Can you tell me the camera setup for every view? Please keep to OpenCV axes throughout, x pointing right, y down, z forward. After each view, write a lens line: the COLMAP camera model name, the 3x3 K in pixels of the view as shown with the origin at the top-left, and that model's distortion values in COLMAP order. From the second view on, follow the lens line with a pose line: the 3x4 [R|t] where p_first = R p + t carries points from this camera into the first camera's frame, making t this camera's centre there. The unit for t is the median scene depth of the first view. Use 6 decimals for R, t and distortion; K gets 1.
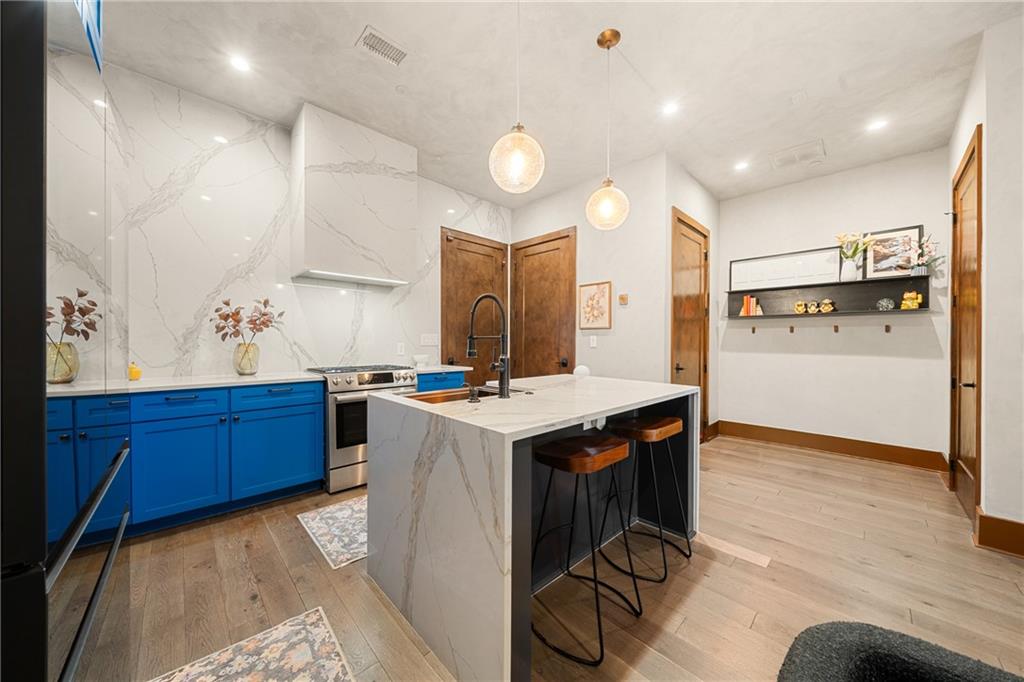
lens RADIAL K [[350.1, 0, 508.8], [0, 350.1, 342.5], [0, 0, 1]] dist [-0.004618, -0.000088]
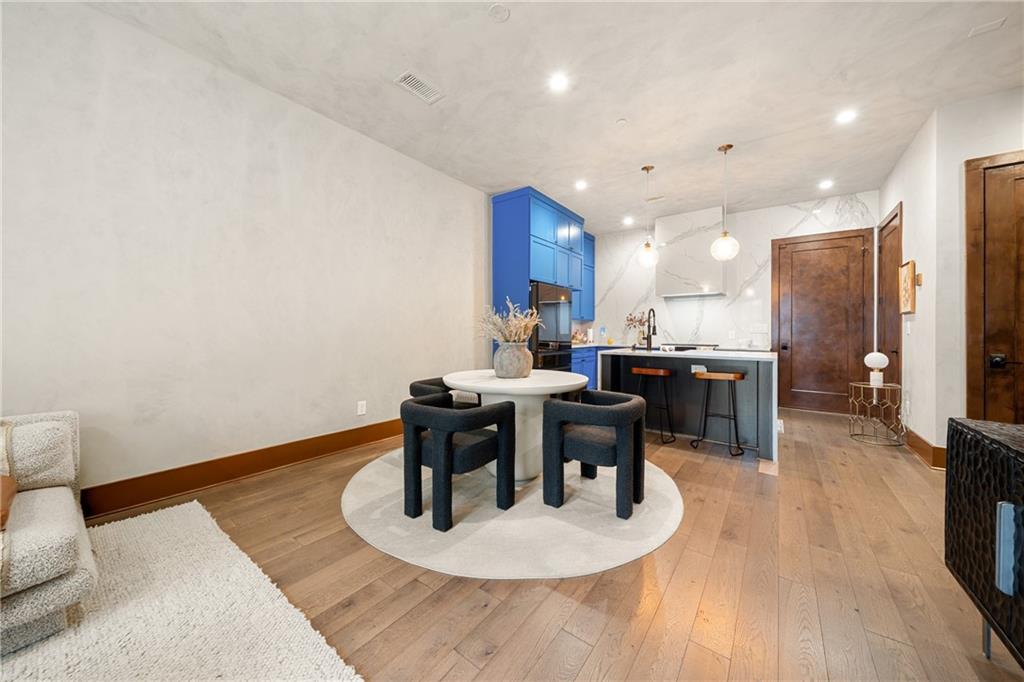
lens RADIAL K [[350.1, 0, 513.2], [0, 350.1, 331.8], [0, 0, 1]] dist [-0.004618, -0.000088]
pose [[0.173721, -0.004831, -0.984783, 0.960816], [-0.004566, 0.999973, -0.005711, 0.016813], [0.984784, 0.005489, 0.173695, -0.159312]]
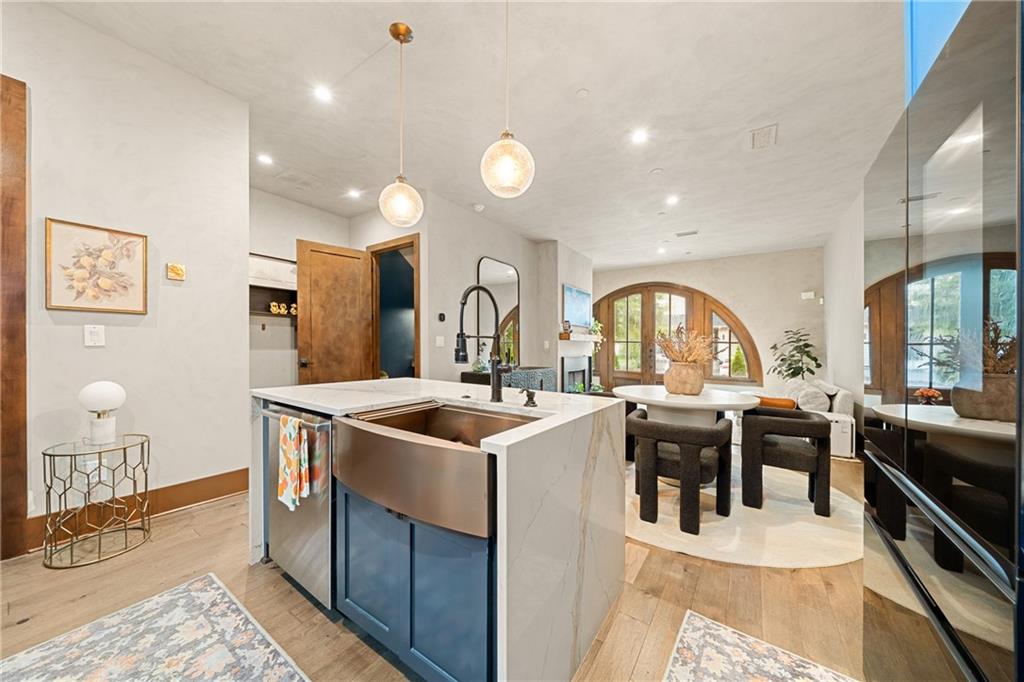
lens RADIAL K [[350.1, 0, 511.7], [0, 350.1, 345.9], [0, 0, 1]] dist [-0.004618, -0.000088]
pose [[-0.203978, -0.010757, 0.978916, -0.415047], [-0.013708, 0.999873, 0.008131, 0.000524], [-0.978879, -0.011760, -0.204100, 0.489351]]
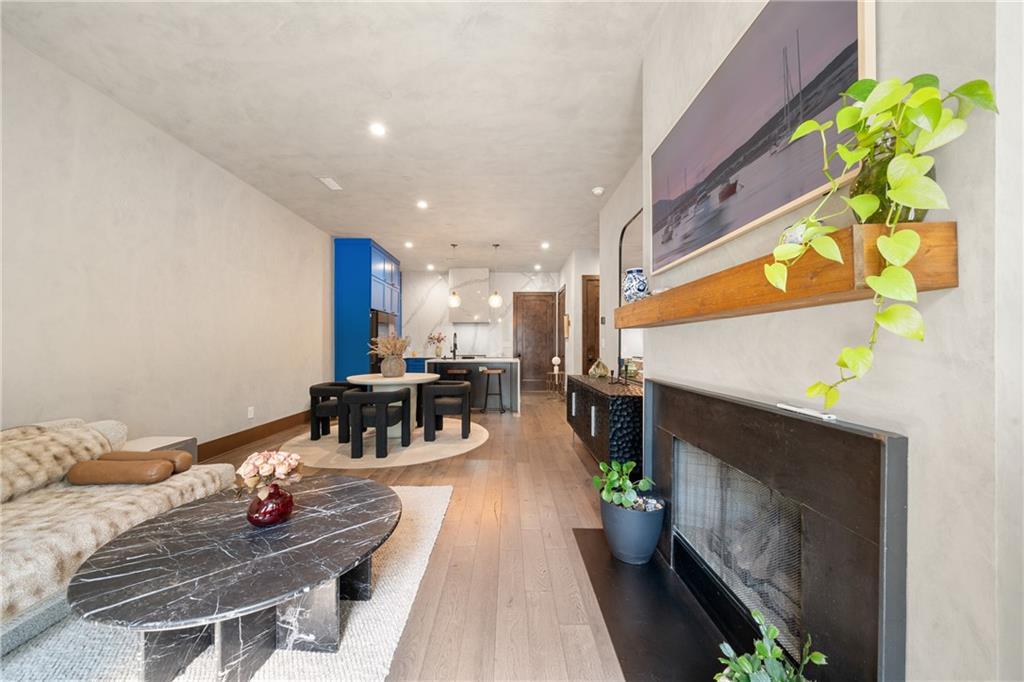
lens RADIAL K [[350.1, 0, 508.4], [0, 350.1, 345.4], [0, 0, 1]] dist [-0.004618, -0.000088]
pose [[0.734468, -0.004573, -0.678628, 1.329861], [0.001902, 0.999987, -0.004679, 0.007808], [0.678641, 0.002146, 0.734467, -0.638829]]
